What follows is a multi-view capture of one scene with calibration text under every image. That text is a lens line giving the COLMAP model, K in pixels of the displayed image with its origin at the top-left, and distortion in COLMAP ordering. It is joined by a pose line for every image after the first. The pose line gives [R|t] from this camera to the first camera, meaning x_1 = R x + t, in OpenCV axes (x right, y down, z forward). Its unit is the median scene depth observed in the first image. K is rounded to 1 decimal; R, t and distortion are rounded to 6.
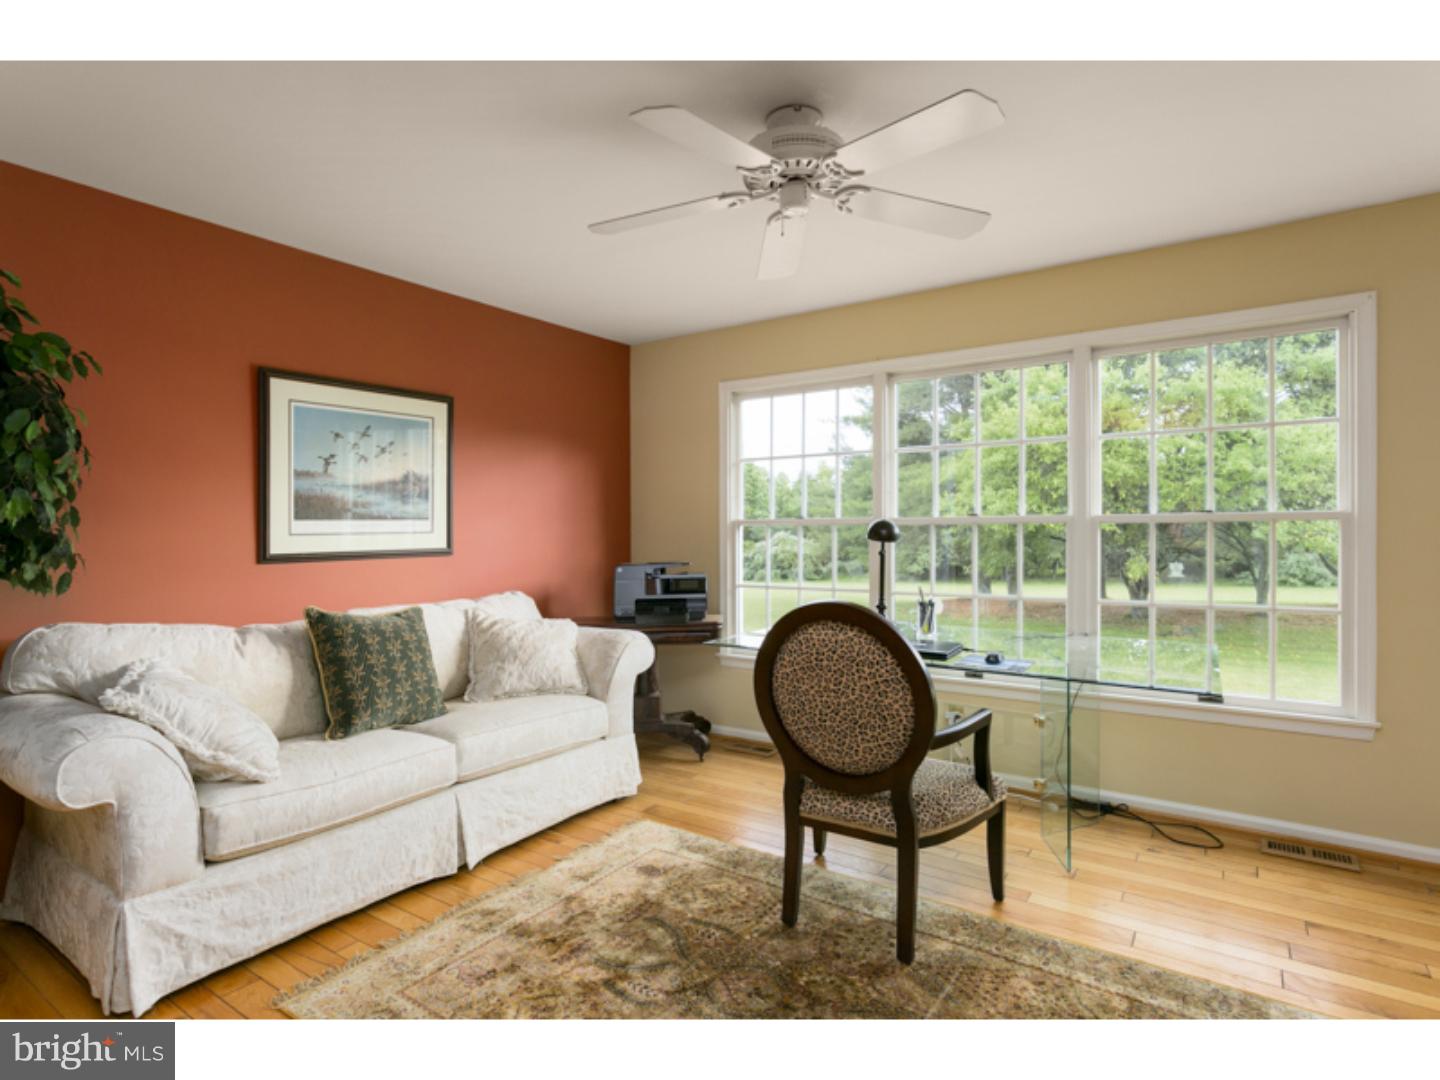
lens RADIAL K [[758.2, 0, 722.9], [0, 758.2, 540.9], [0, 0, 1]] dist [0.004418, 0.000530]
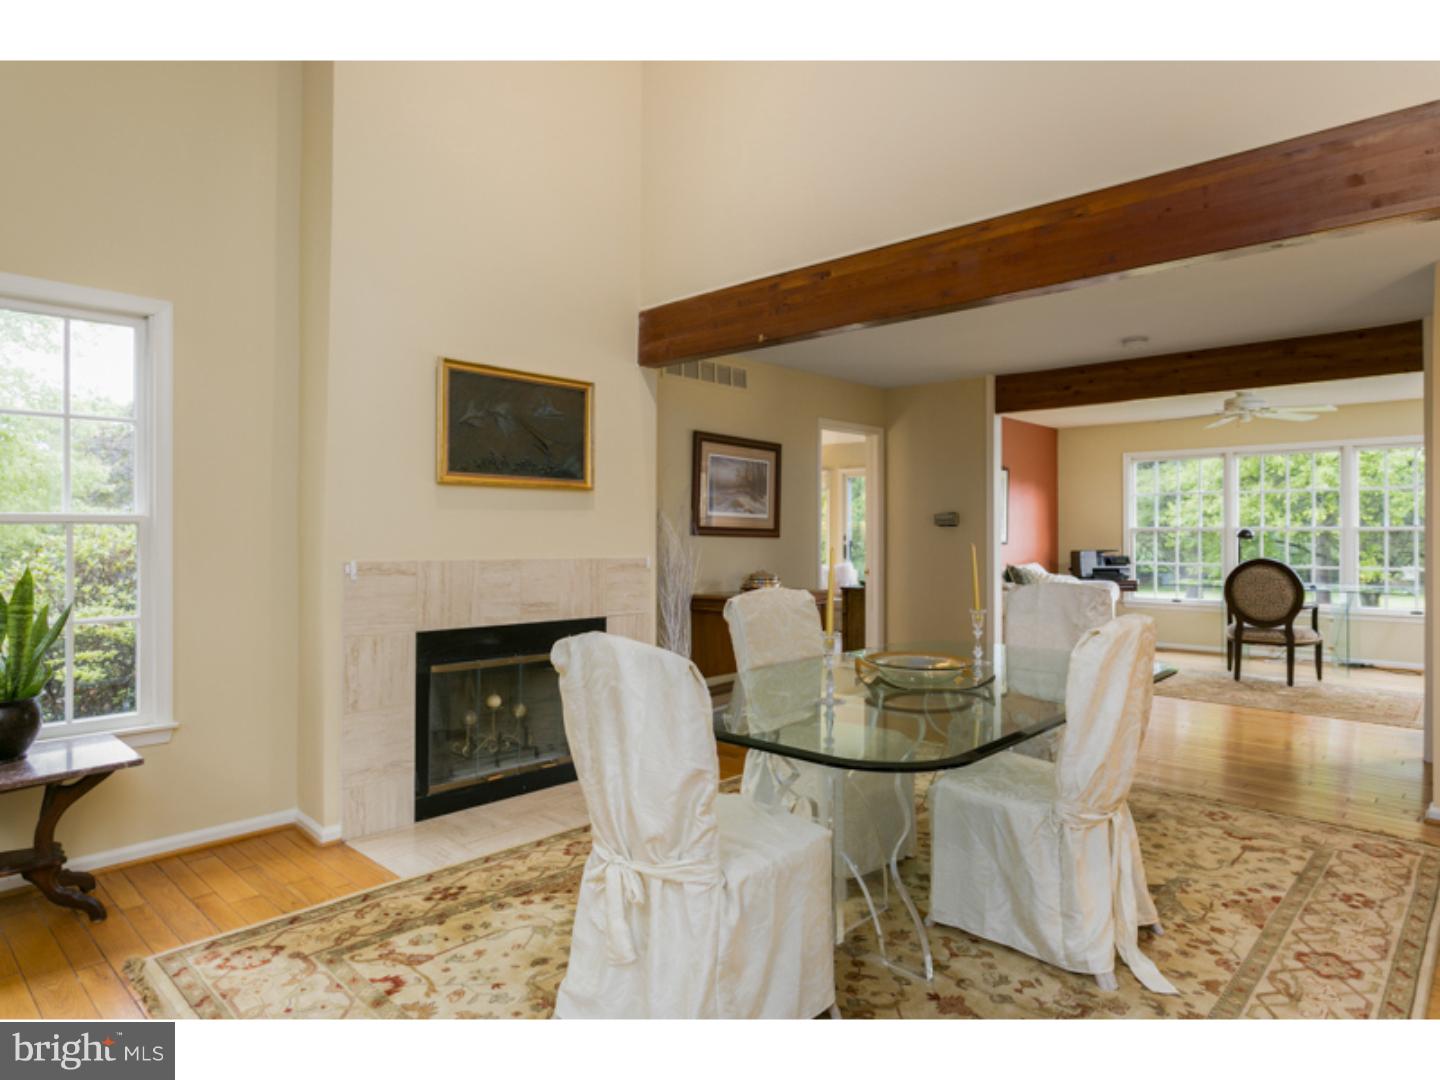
lens RADIAL K [[833.1, 0, 717.6], [0, 833.1, 528.2], [0, 0, 1]] dist [0.004501, -0.000115]
pose [[0.987617, 0.004732, -0.156812, -0.802788], [-0.007701, 0.999802, -0.018331, 0.022582], [0.156694, 0.019311, 0.987458, -1.403589]]
